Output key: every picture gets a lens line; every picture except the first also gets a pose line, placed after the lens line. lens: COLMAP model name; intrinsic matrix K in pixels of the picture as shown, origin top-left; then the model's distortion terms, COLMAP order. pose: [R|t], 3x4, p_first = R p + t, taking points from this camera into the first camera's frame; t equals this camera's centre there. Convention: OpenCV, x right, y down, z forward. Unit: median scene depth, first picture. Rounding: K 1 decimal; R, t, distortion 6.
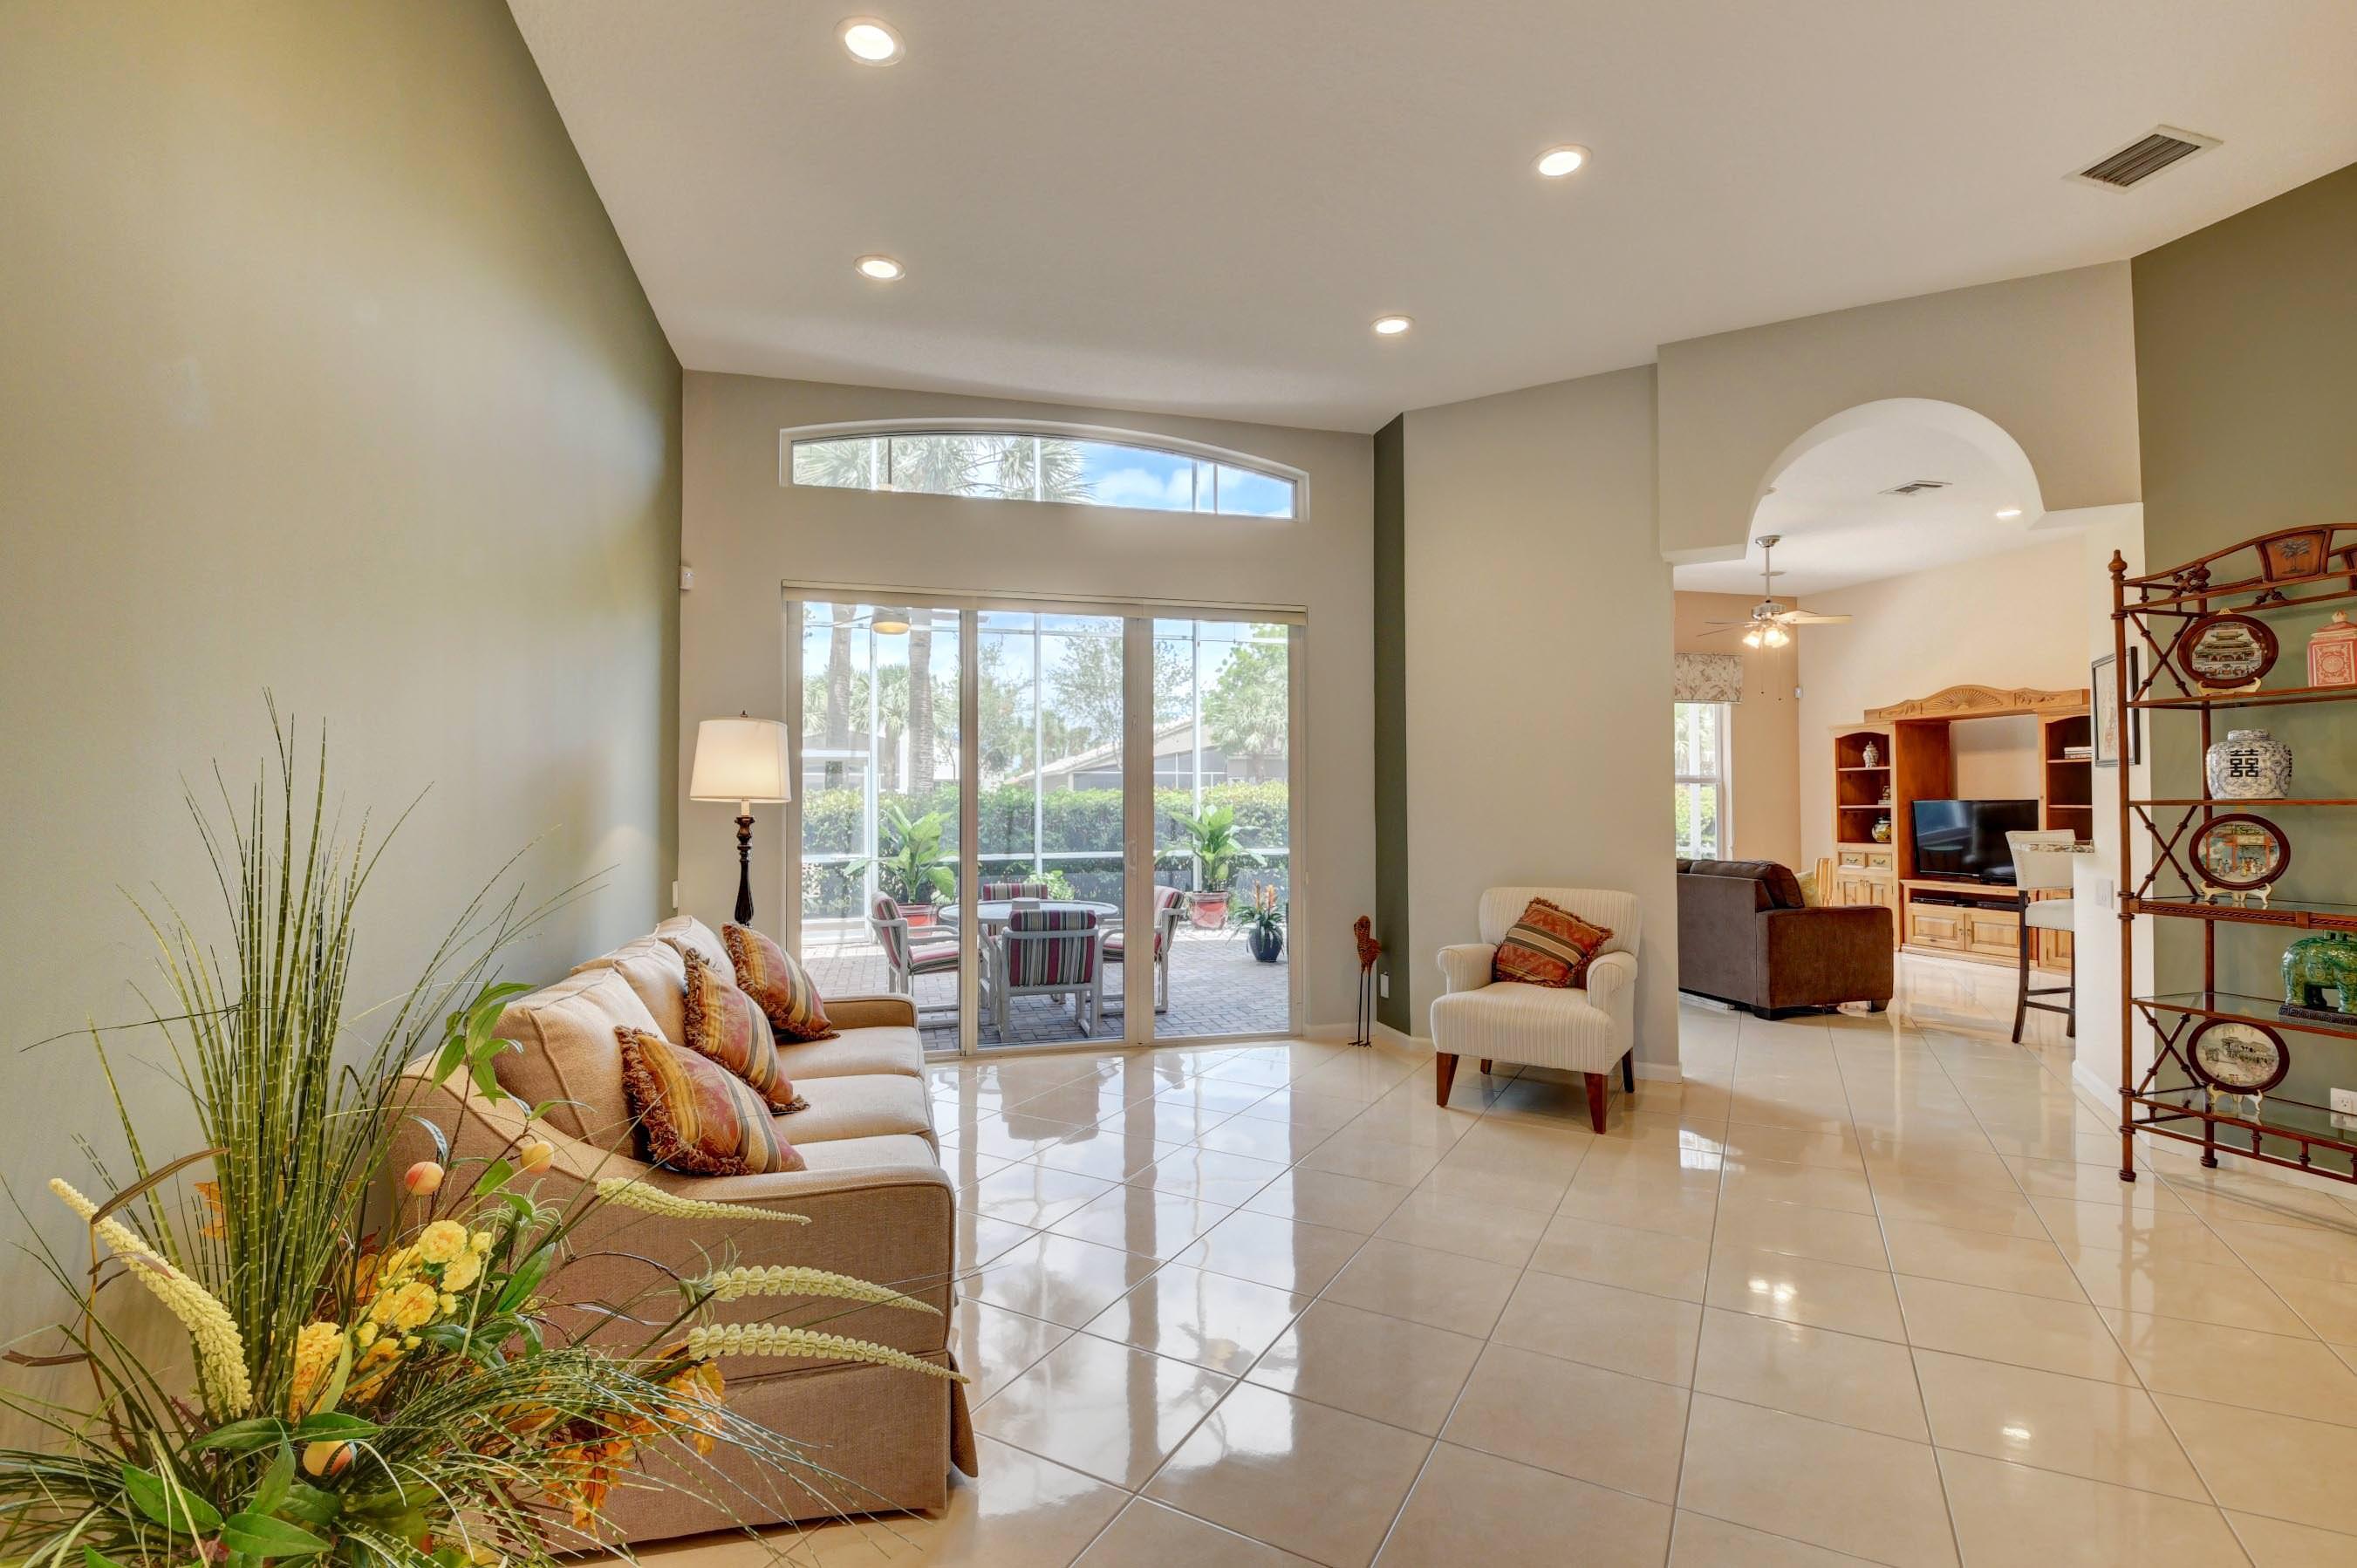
lens RADIAL K [[1046.4, 0, 1178.5], [0, 1046.4, 784.0], [0, 0, 1]] dist [0.001194, -0.015935]
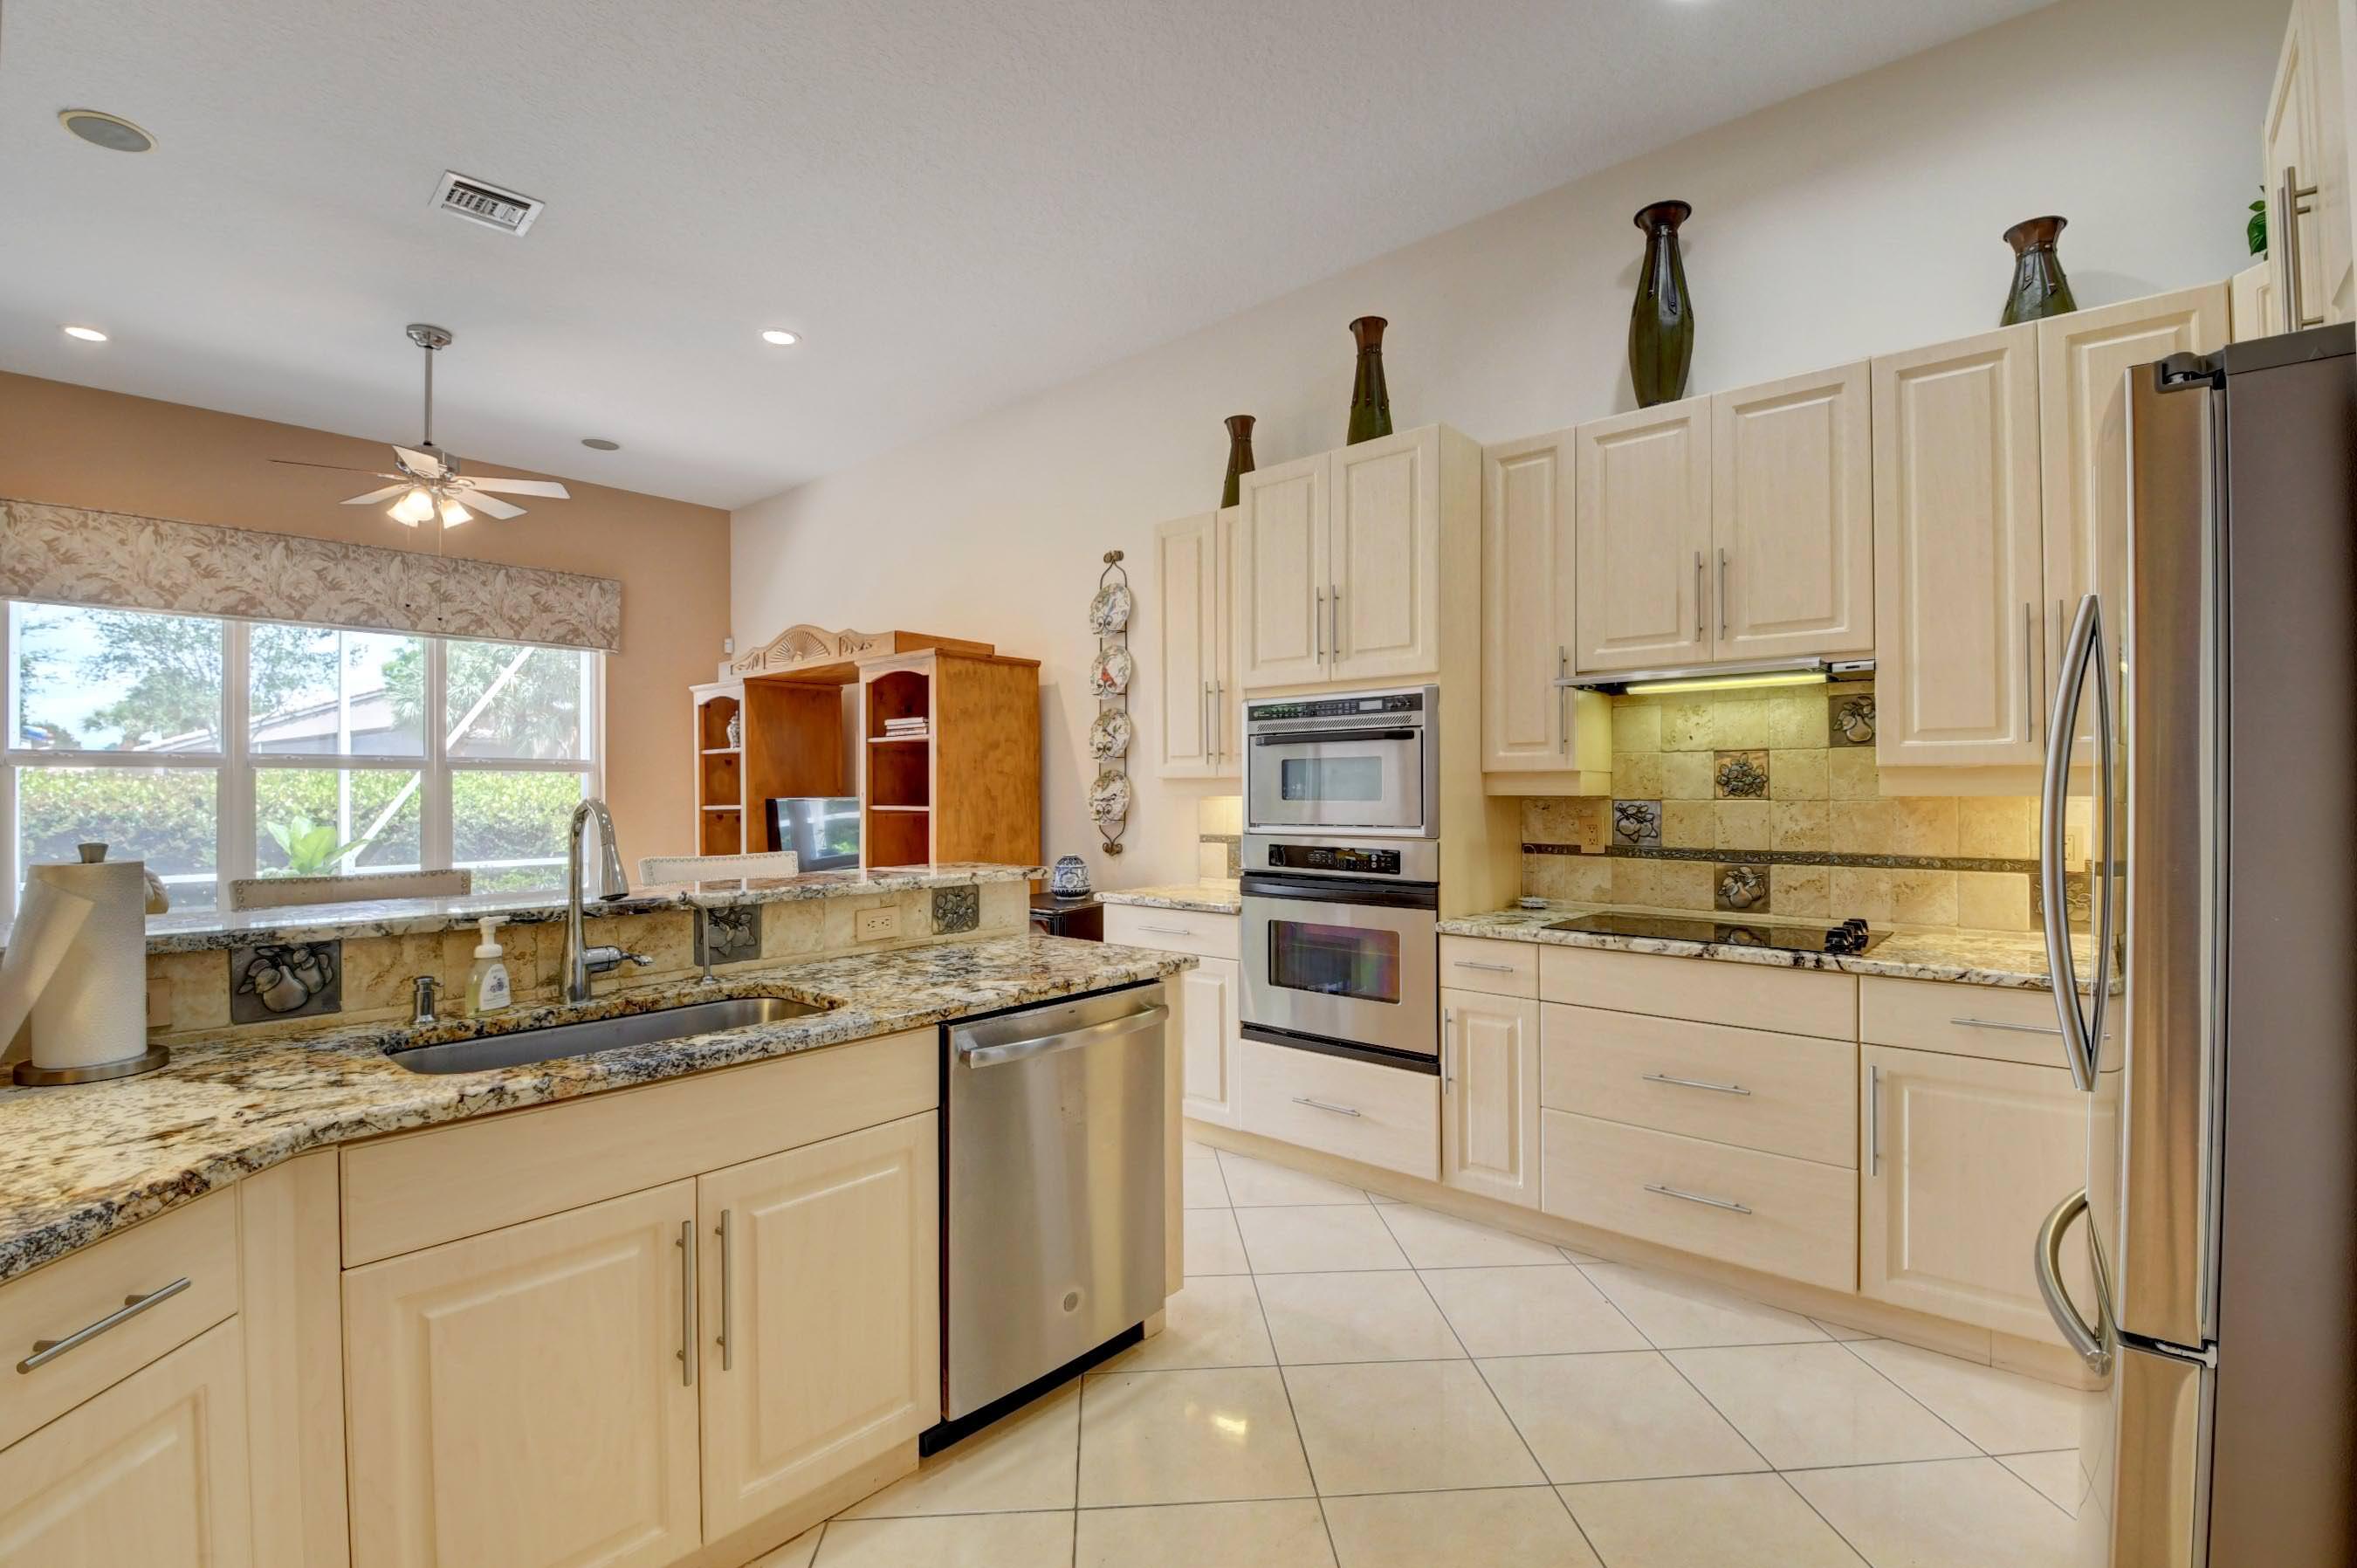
lens RADIAL K [[1034.3, 0, 1207.9], [0, 1034.3, 793.9], [0, 0, 1]] dist [-0.034090, -0.000507]
pose [[0.824493, 0.000835, 0.565871, 0.772727], [-0.009381, 0.999882, 0.012194, 0.003062], [-0.565794, -0.015362, 0.824404, 0.397348]]
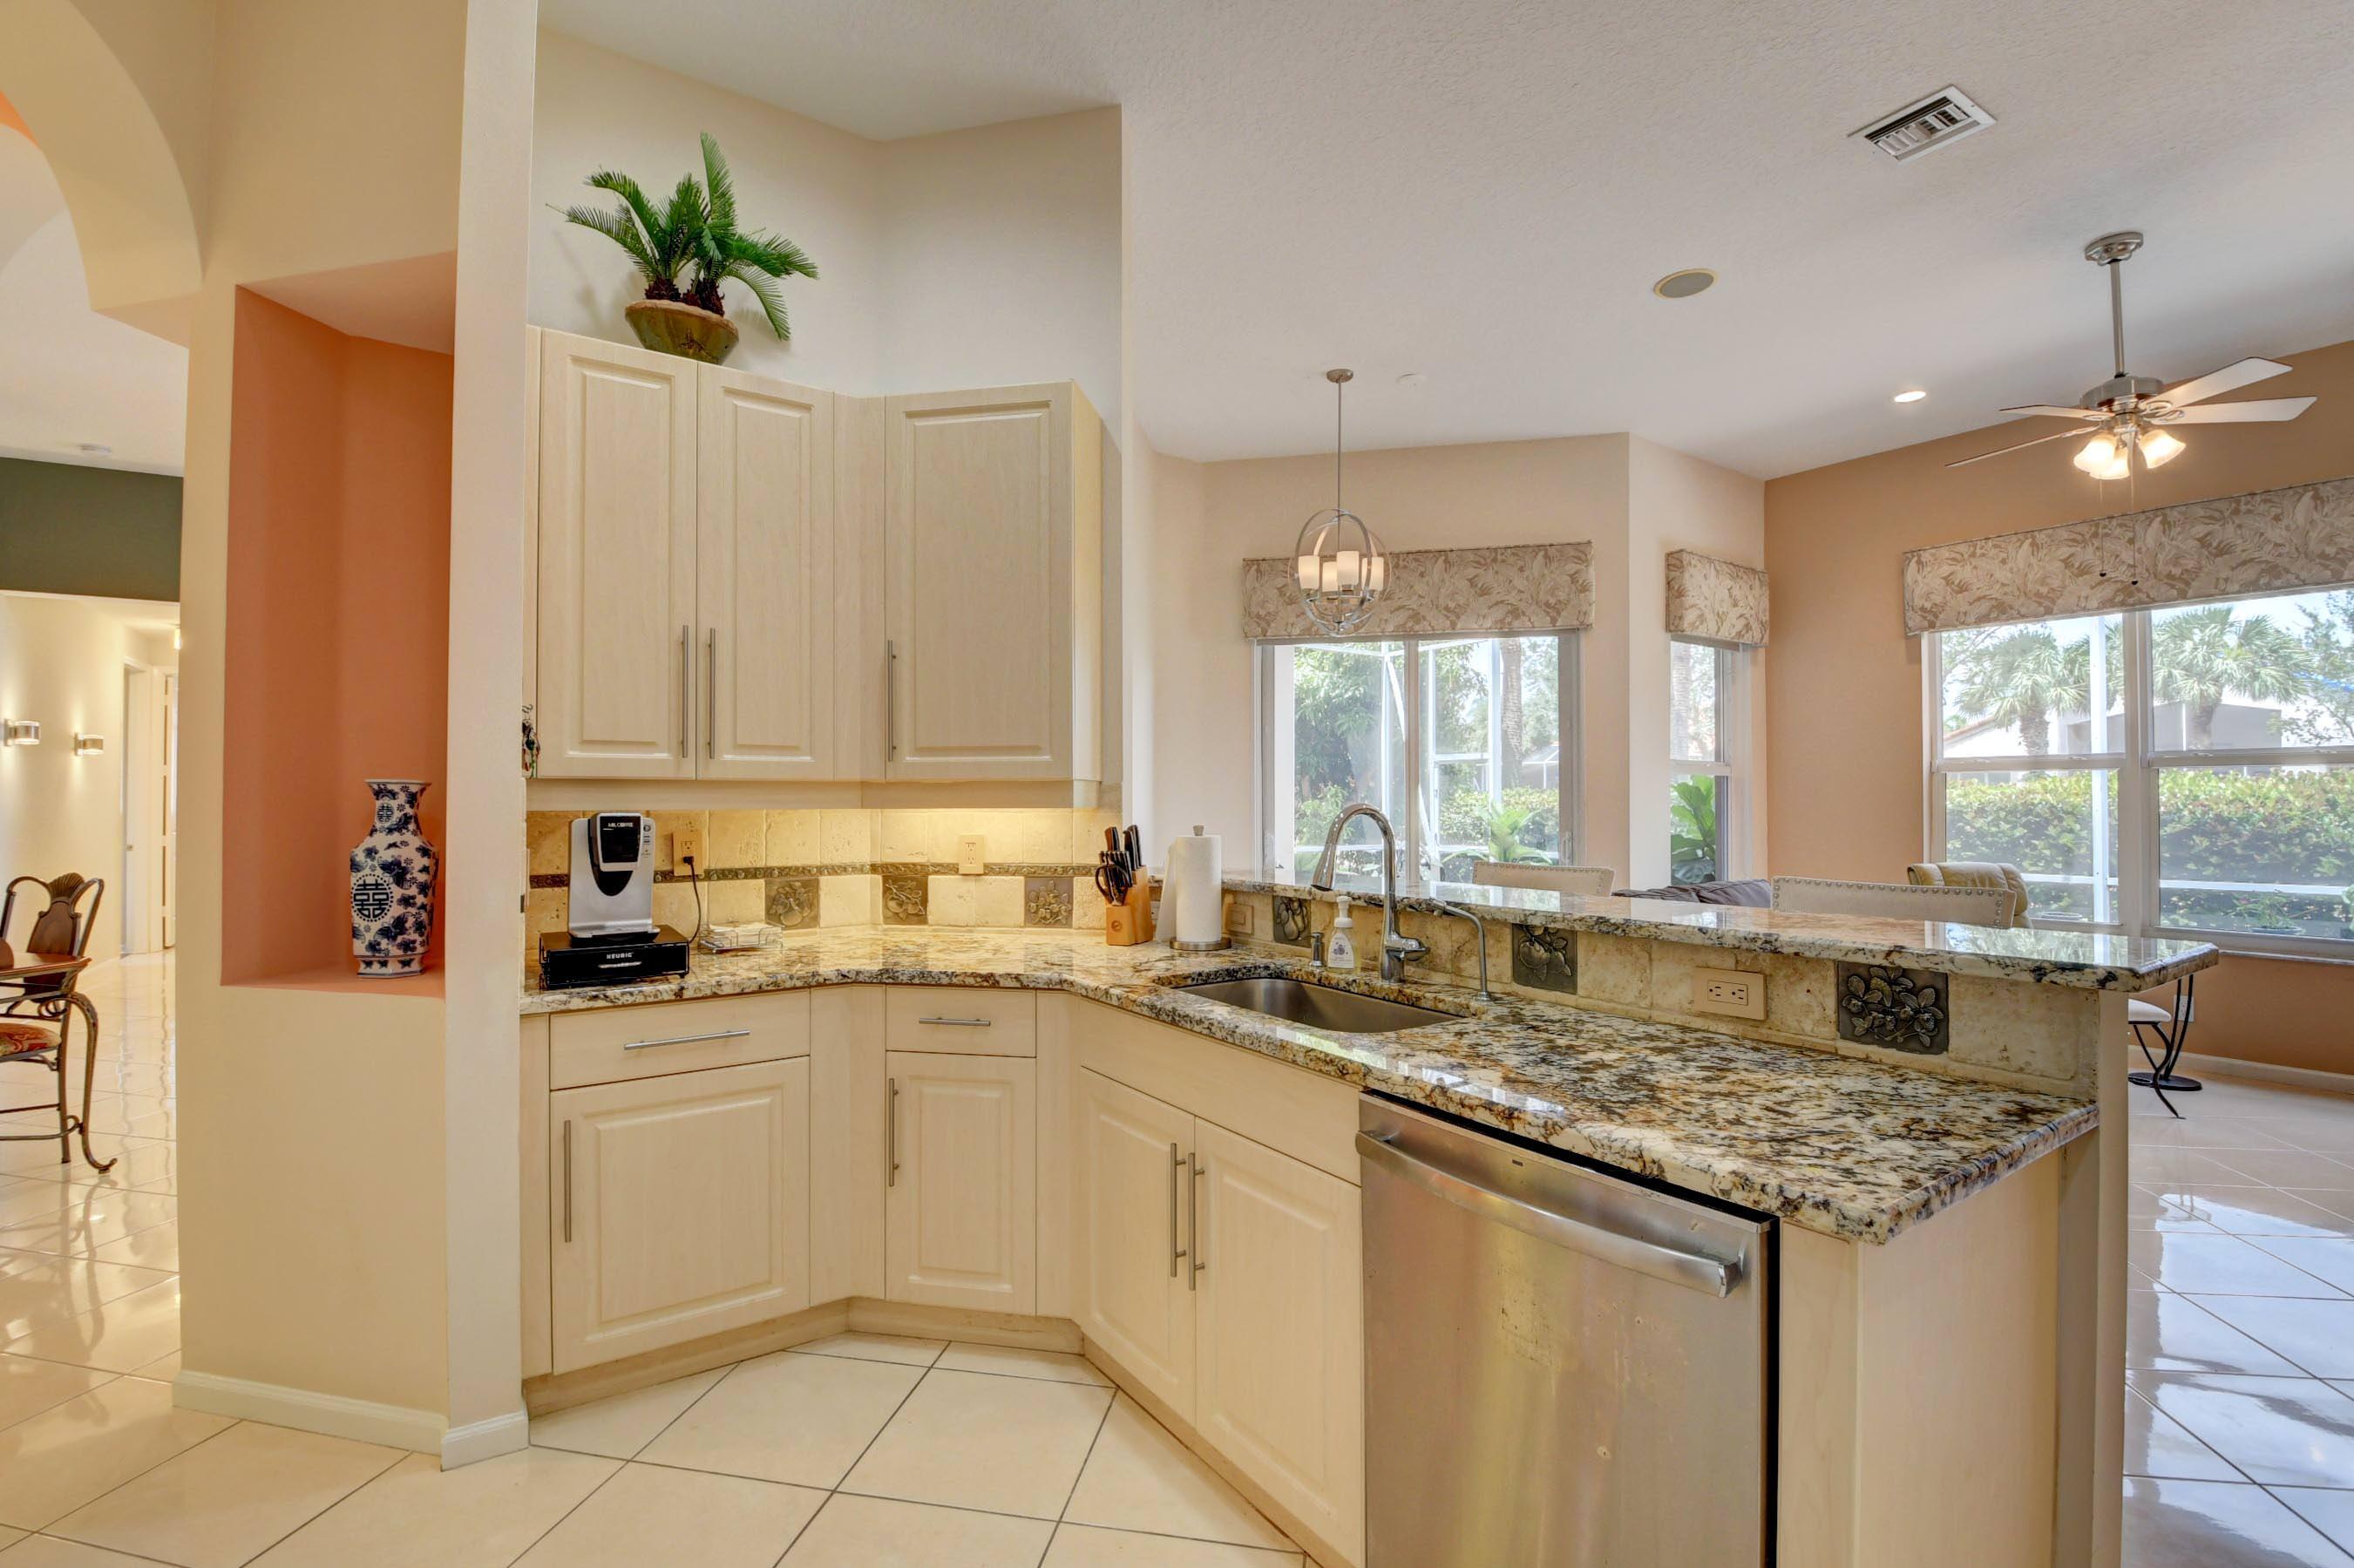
lens RADIAL K [[1044.2, 0, 1177.0], [0, 1044.2, 784.0], [0, 0, 1]] dist [0.000353, -0.006938]
pose [[0.328110, -0.004826, -0.944627, 1.106441], [0.012630, 0.999920, -0.000721, 0.002610], [0.944555, -0.011694, 0.328145, 0.570443]]
